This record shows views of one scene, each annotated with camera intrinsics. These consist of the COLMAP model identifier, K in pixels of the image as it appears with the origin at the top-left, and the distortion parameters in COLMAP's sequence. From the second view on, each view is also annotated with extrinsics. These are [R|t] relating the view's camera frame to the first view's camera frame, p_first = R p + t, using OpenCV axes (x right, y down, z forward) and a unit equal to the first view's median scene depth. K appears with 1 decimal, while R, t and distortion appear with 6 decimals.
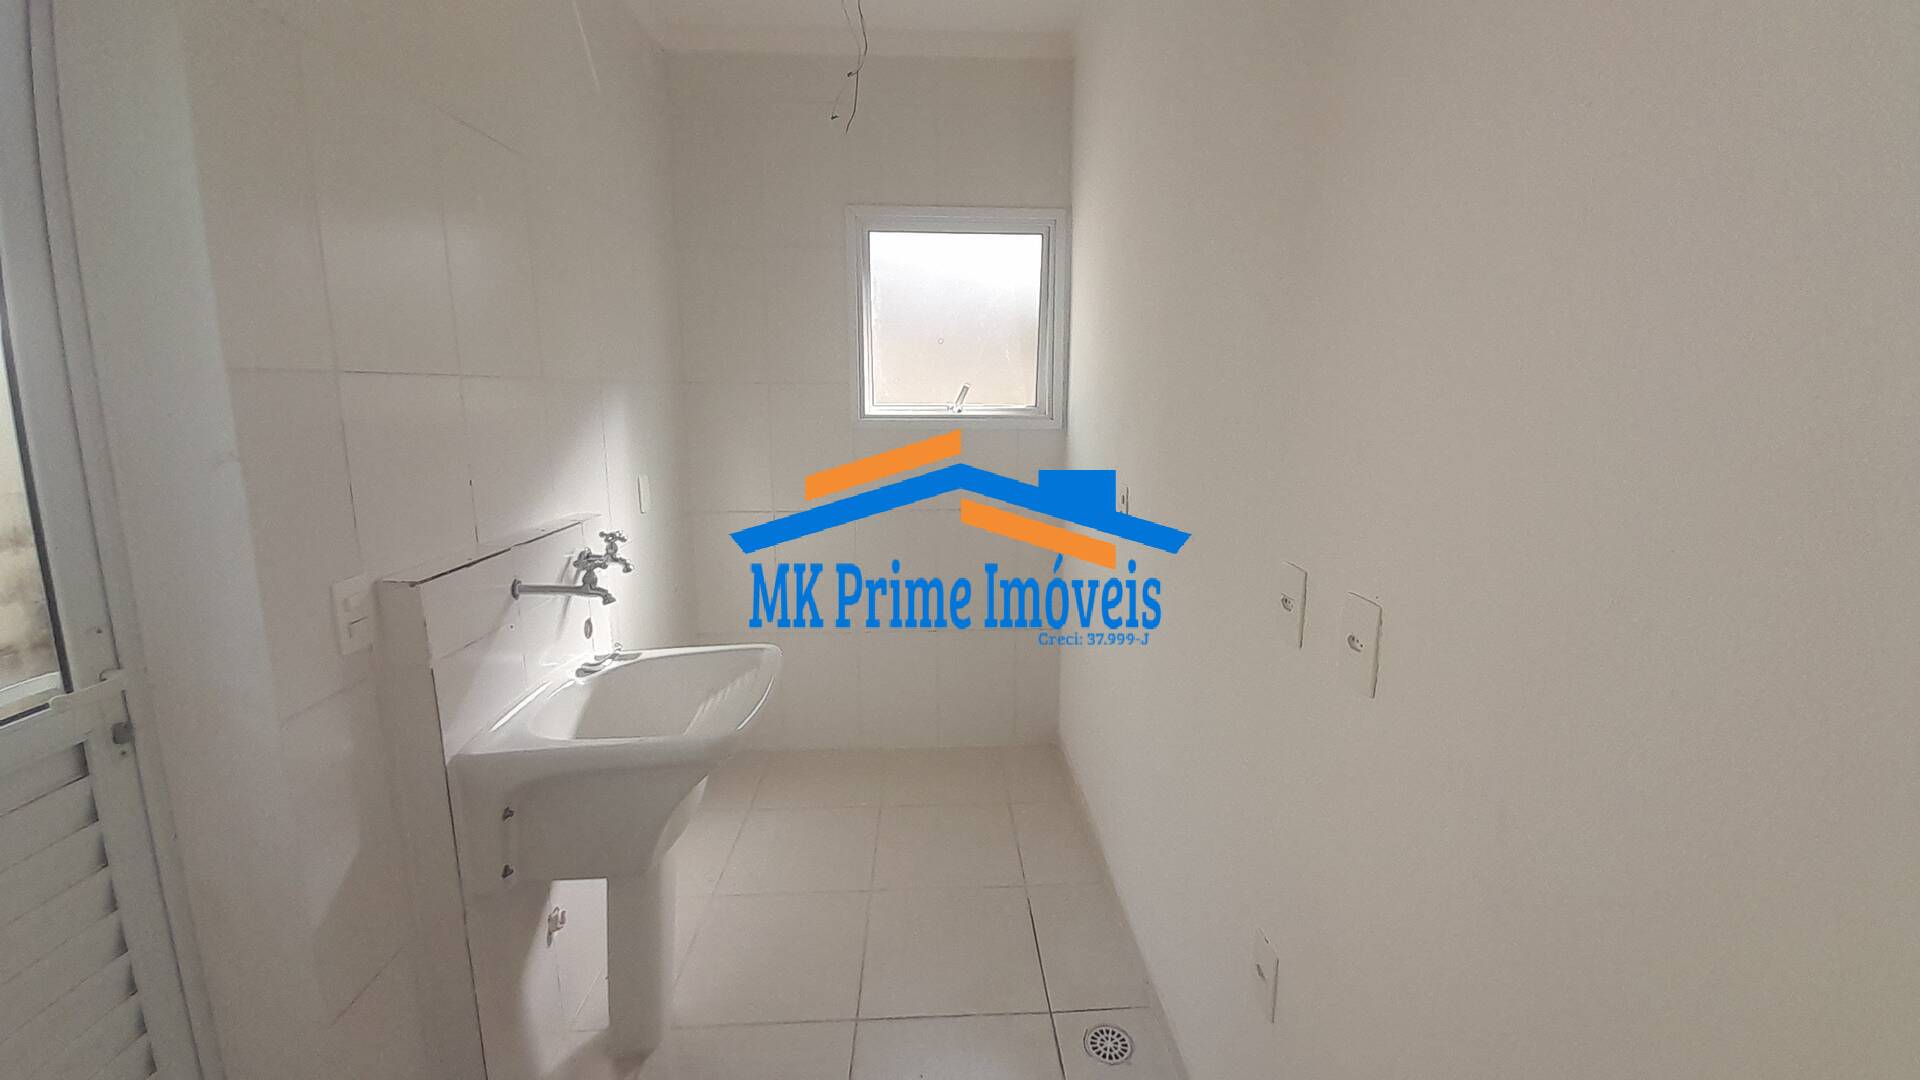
lens RADIAL K [[754.5, 0, 973.3], [0, 754.5, 517.5], [0, 0, 1]] dist [0.025287, -0.018113]
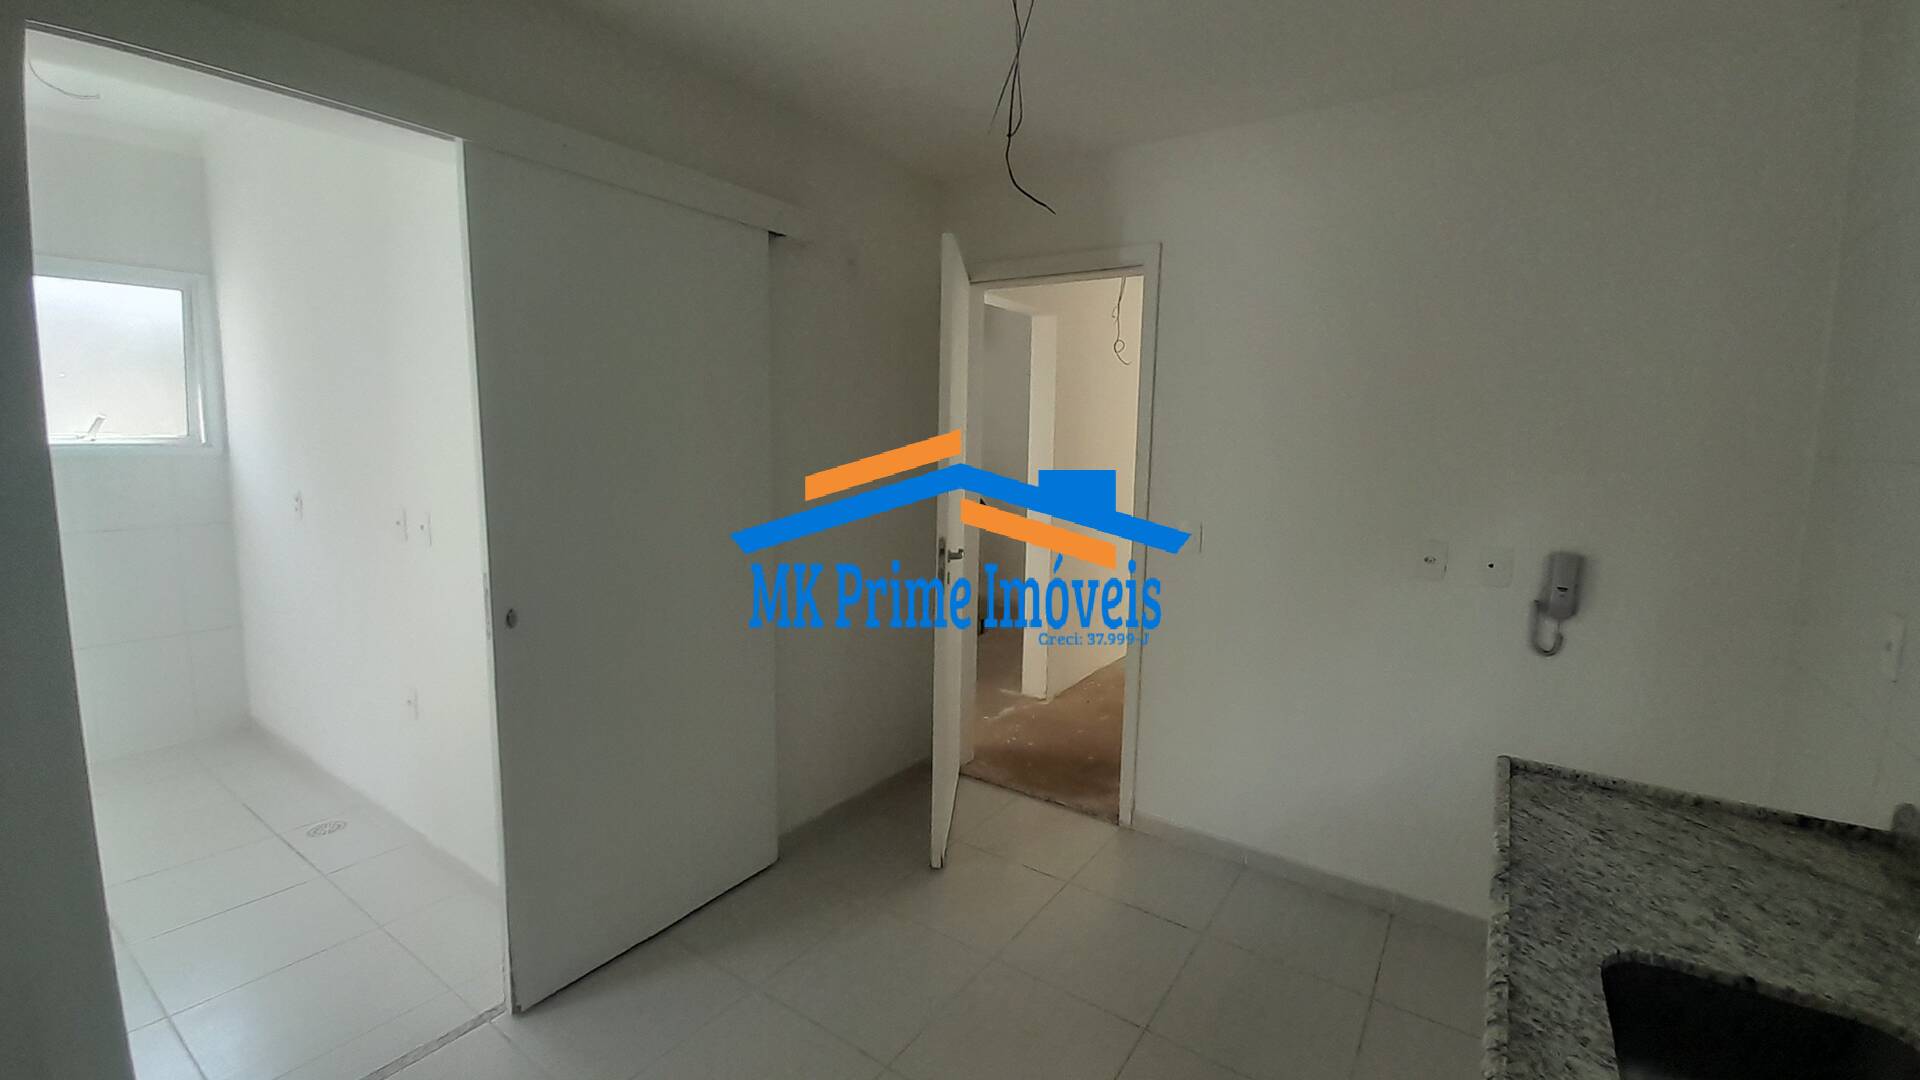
lens RADIAL K [[754.5, 0, 973.3], [0, 754.5, 517.5], [0, 0, 1]] dist [0.025287, -0.018113]
pose [[0.599142, -0.084546, 0.796166, -0.134104], [0.111244, 0.993554, 0.021792, 0.084707], [-0.792877, 0.075513, 0.604685, -0.637607]]
